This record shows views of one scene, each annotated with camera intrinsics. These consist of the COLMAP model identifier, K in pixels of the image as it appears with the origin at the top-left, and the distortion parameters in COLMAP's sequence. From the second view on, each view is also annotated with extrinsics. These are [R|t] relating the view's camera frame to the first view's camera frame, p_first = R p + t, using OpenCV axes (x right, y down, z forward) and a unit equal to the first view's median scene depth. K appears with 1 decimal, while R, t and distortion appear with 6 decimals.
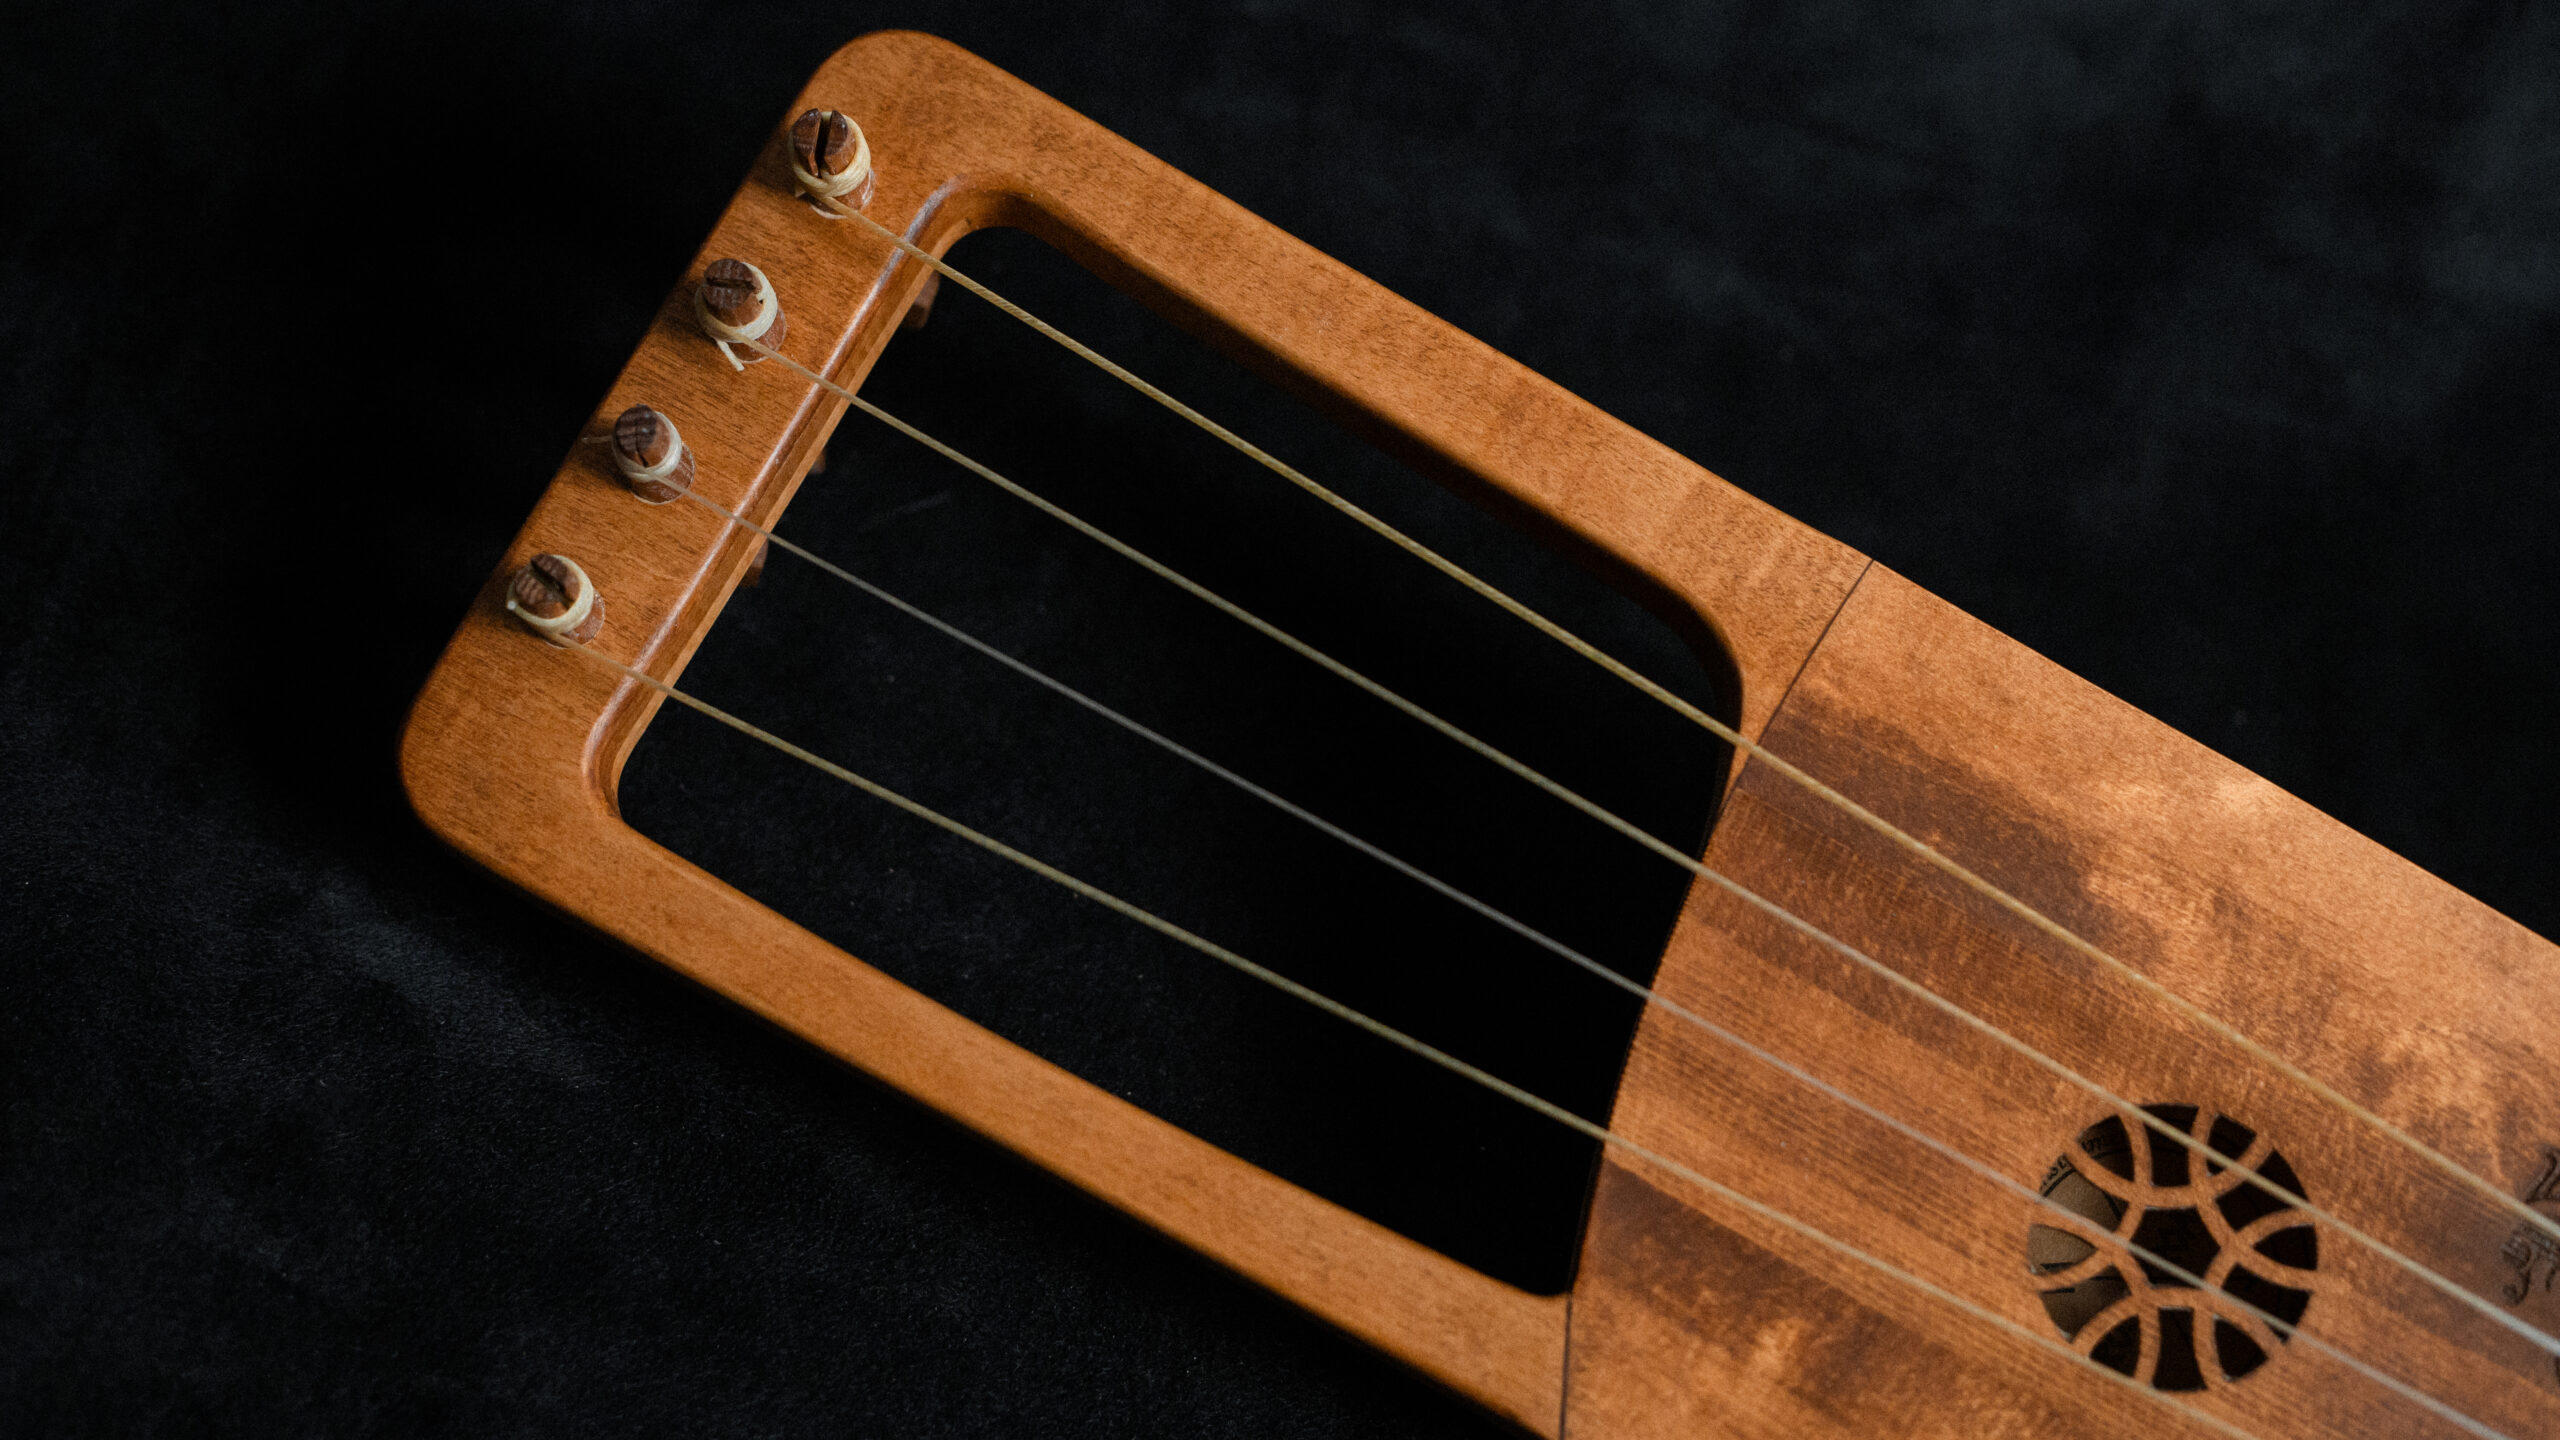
lens RADIAL K [[4055.2, 0, 1284.5], [0, 4055.2, 704.1], [0, 0, 1]] dist [-0.155107, 0.000000]
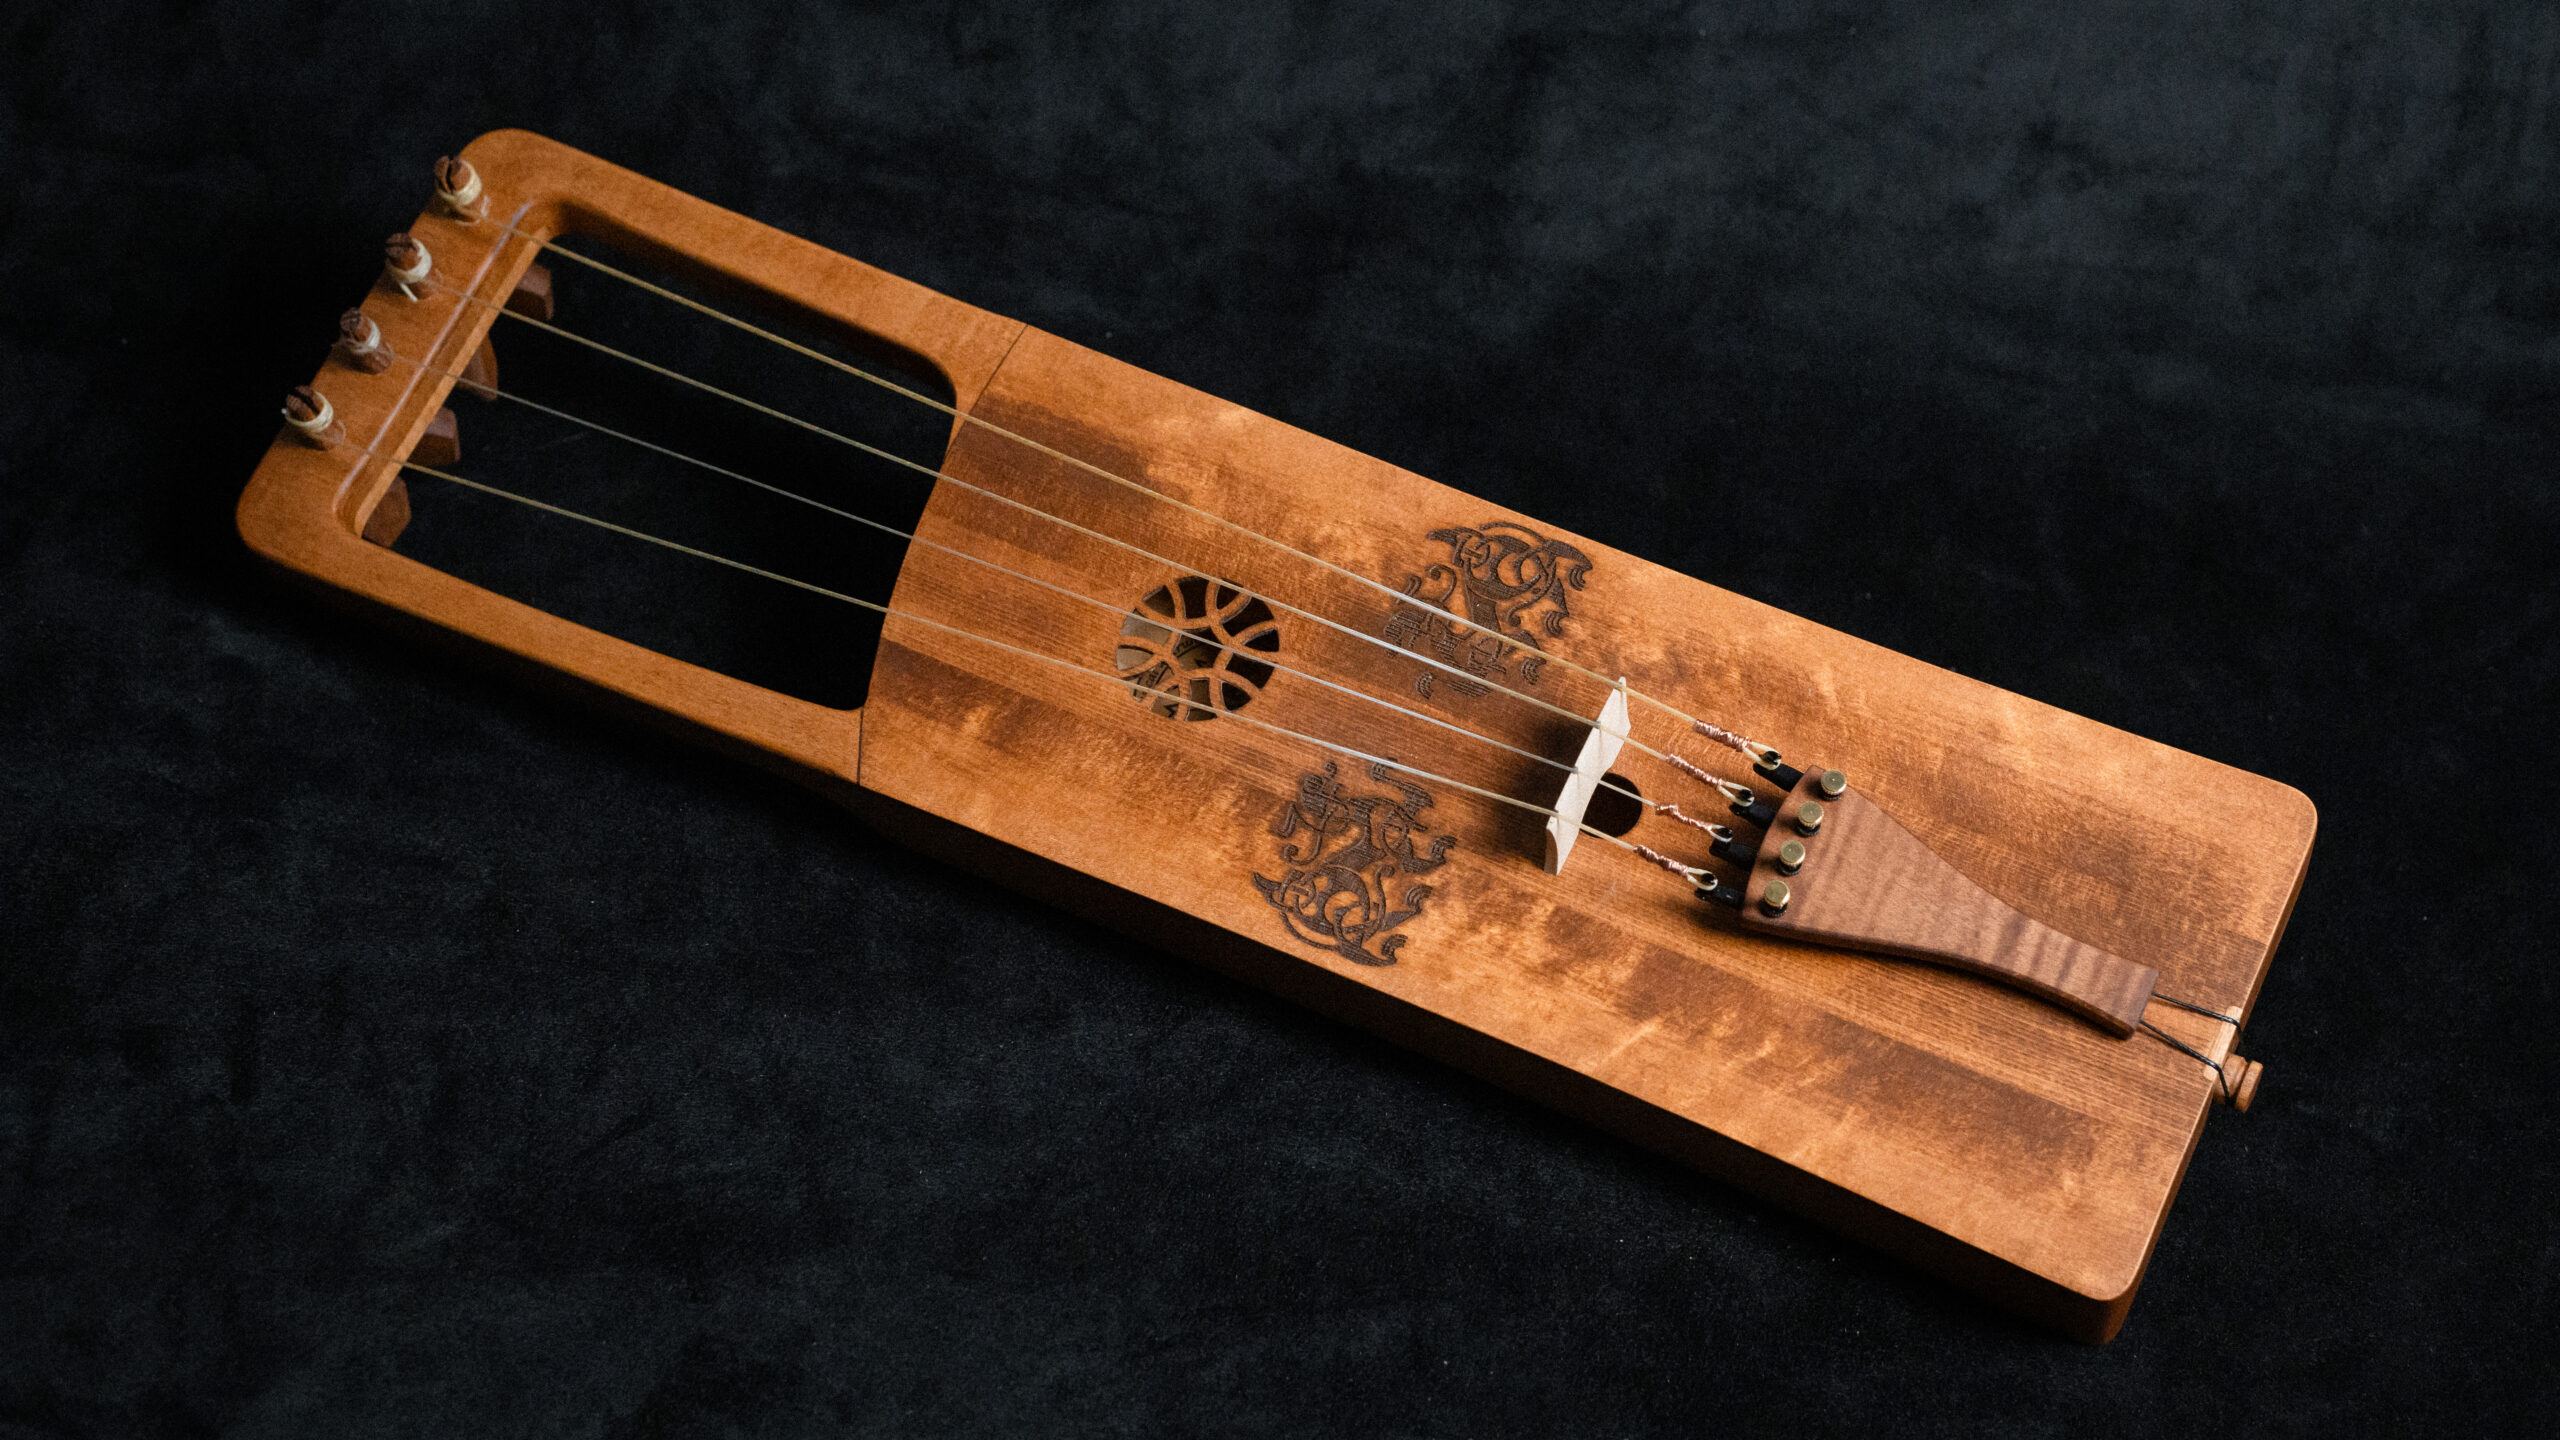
lens RADIAL K [[4055.2, 0, 1370.0], [0, 4055.2, 608.1], [0, 0, 1]] dist [-0.155107, 0.000000]
pose [[0.993347, -0.107042, -0.042482, 0.363201], [0.093840, 0.966171, -0.240225, 0.538088], [0.066759, 0.234640, 0.969787, -0.714724]]
